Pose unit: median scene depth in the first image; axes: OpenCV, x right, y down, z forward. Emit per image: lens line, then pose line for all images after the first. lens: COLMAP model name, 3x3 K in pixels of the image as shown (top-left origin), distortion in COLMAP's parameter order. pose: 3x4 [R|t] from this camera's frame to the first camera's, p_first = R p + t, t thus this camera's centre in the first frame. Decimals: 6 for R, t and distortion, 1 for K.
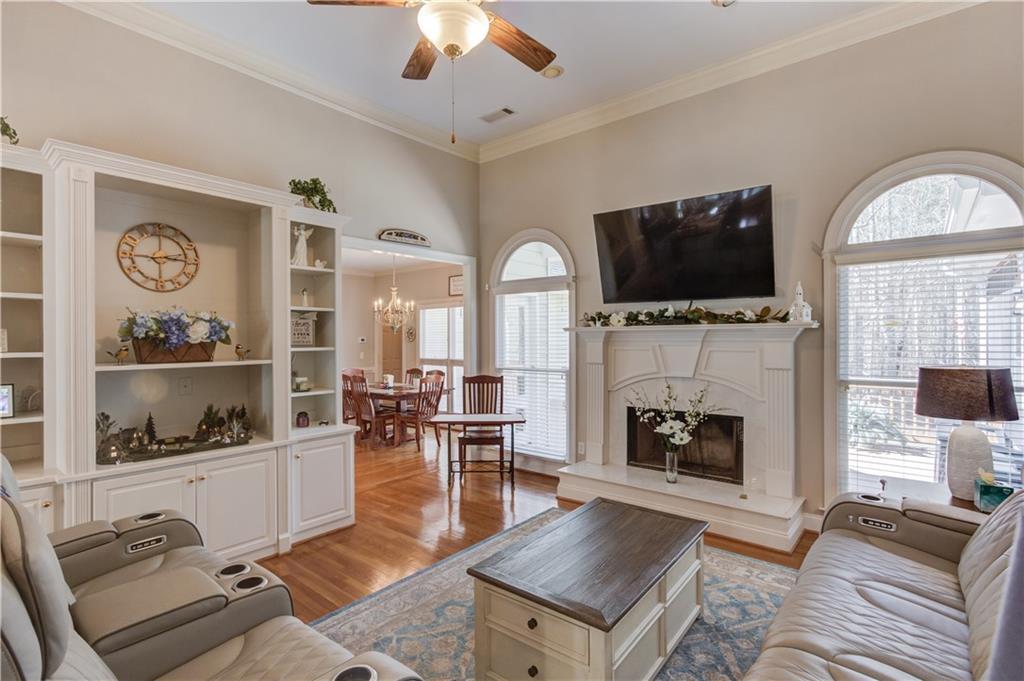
lens RADIAL K [[489.6, 0, 511.2], [0, 489.6, 338.7], [0, 0, 1]] dist [-0.010965, 0.001729]
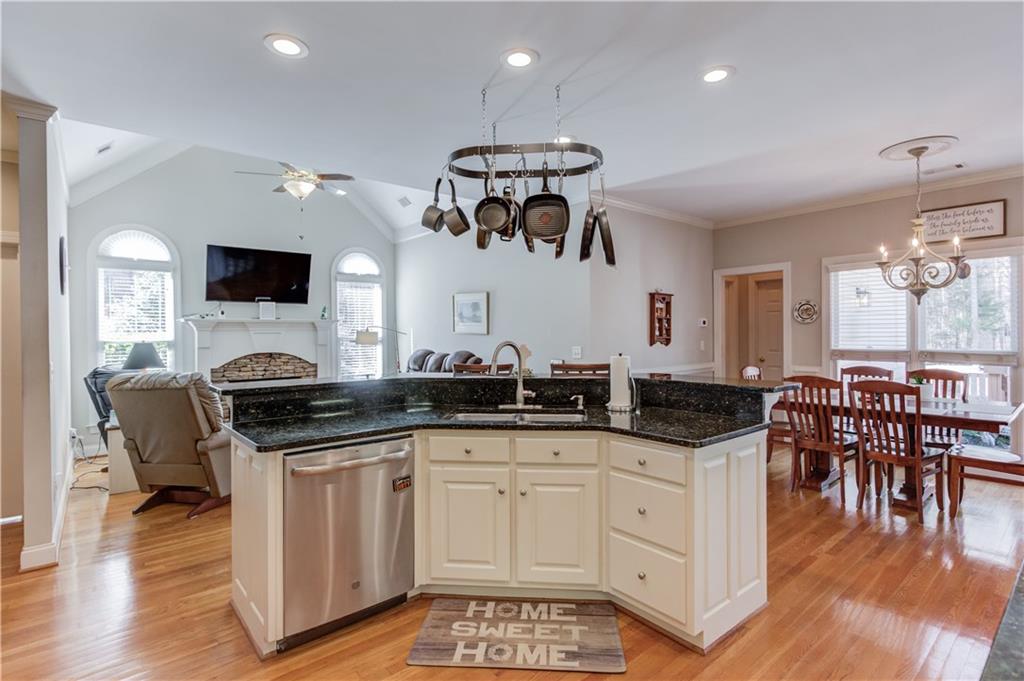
lens RADIAL K [[496.4, 0, 512.9], [0, 496.4, 338.6], [0, 0, 1]] dist [0.000439, 0.000627]
pose [[0.984868, -0.001208, -0.173299, -0.861776], [0.003161, 0.999935, 0.010997, 0.032089], [0.173275, -0.011379, 0.984808, 0.554580]]
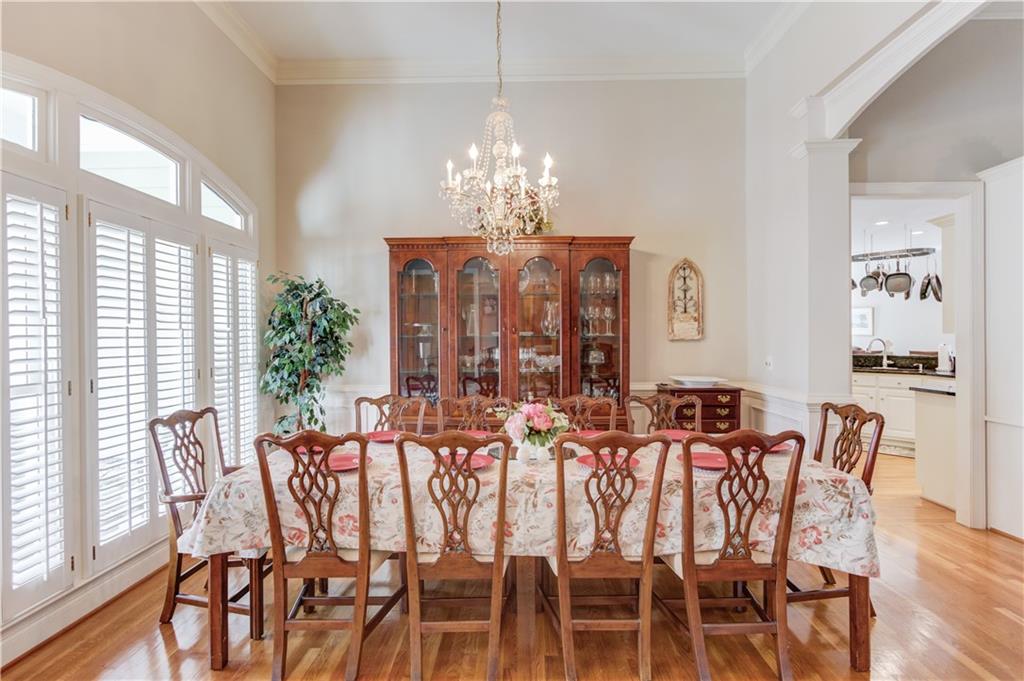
lens RADIAL K [[489.6, 0, 511.2], [0, 489.6, 338.7], [0, 0, 1]] dist [-0.010965, 0.001729]
pose [[0.632945, 0.000572, -0.774197, -0.570468], [0.003703, 0.999986, 0.003766, 0.034783], [0.774188, -0.005250, 0.632934, -0.488660]]
